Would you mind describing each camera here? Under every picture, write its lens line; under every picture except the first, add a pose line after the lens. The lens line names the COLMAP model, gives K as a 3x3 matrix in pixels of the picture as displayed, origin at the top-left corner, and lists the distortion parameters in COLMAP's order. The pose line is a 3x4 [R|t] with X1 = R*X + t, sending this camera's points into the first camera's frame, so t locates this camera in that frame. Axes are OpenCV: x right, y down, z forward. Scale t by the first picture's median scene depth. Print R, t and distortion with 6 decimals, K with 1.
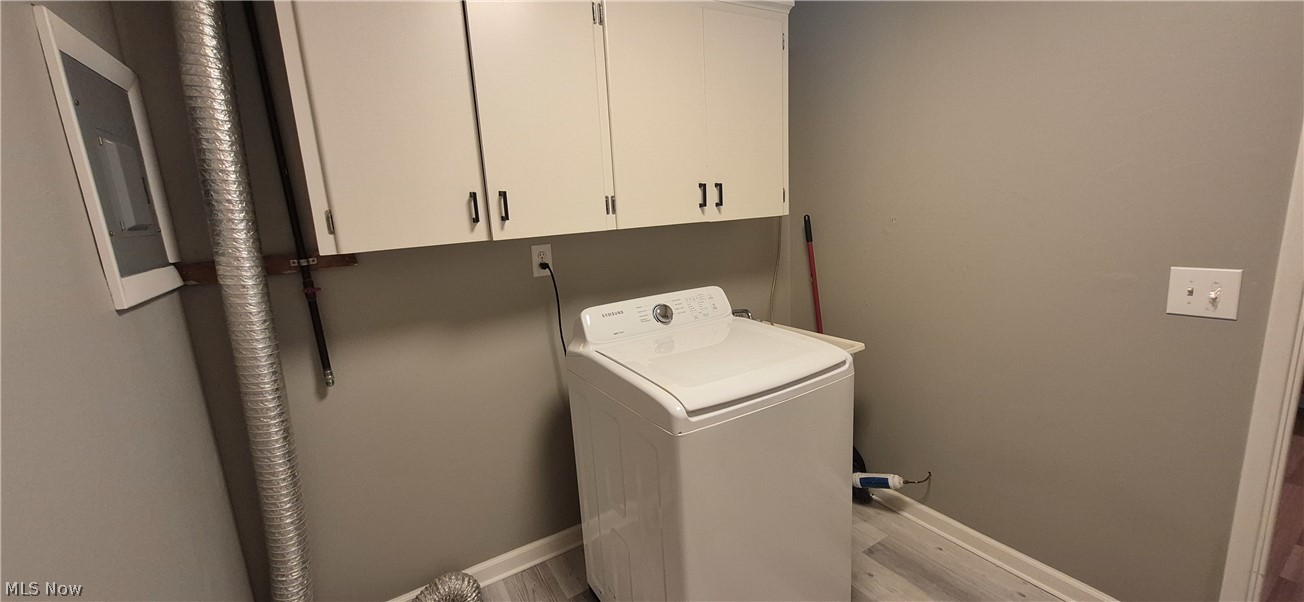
lens RADIAL K [[512.3, 0, 655.4], [0, 512.3, 300.3], [0, 0, 1]] dist [0.000072, 0.000286]
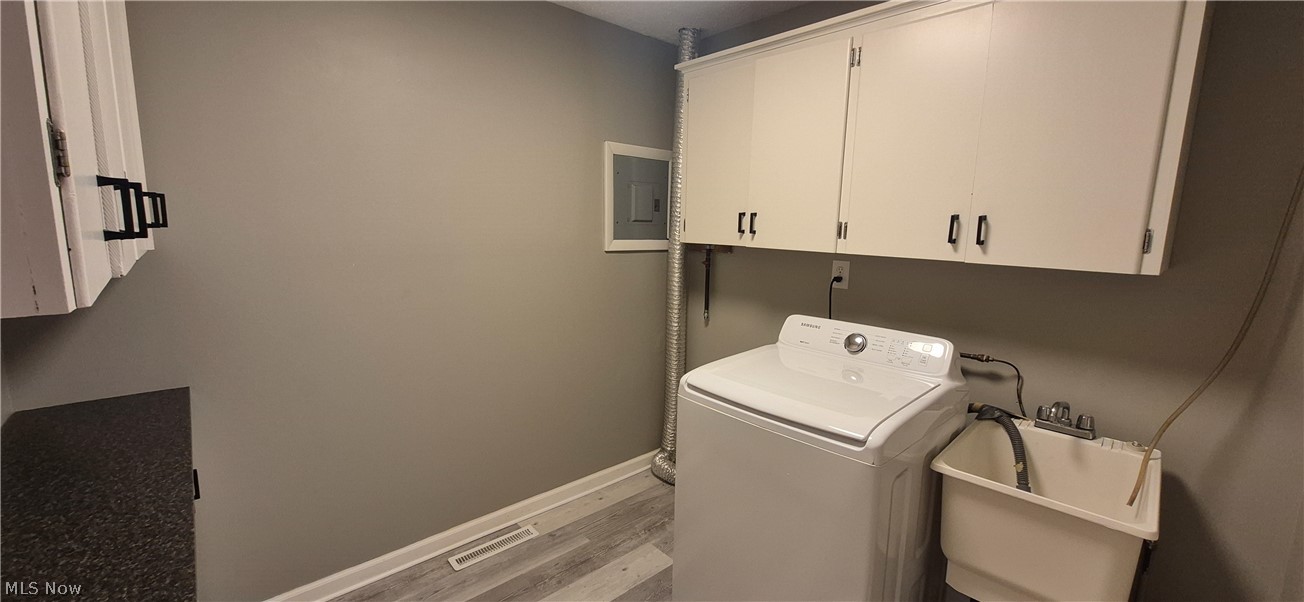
lens RADIAL K [[512.3, 0, 655.4], [0, 512.3, 300.3], [0, 0, 1]] dist [0.000072, 0.000286]
pose [[0.184072, 0.211854, -0.959810, 0.906365], [-0.225563, 0.959540, 0.168536, -0.137419], [0.956681, 0.185475, 0.224411, 0.411272]]
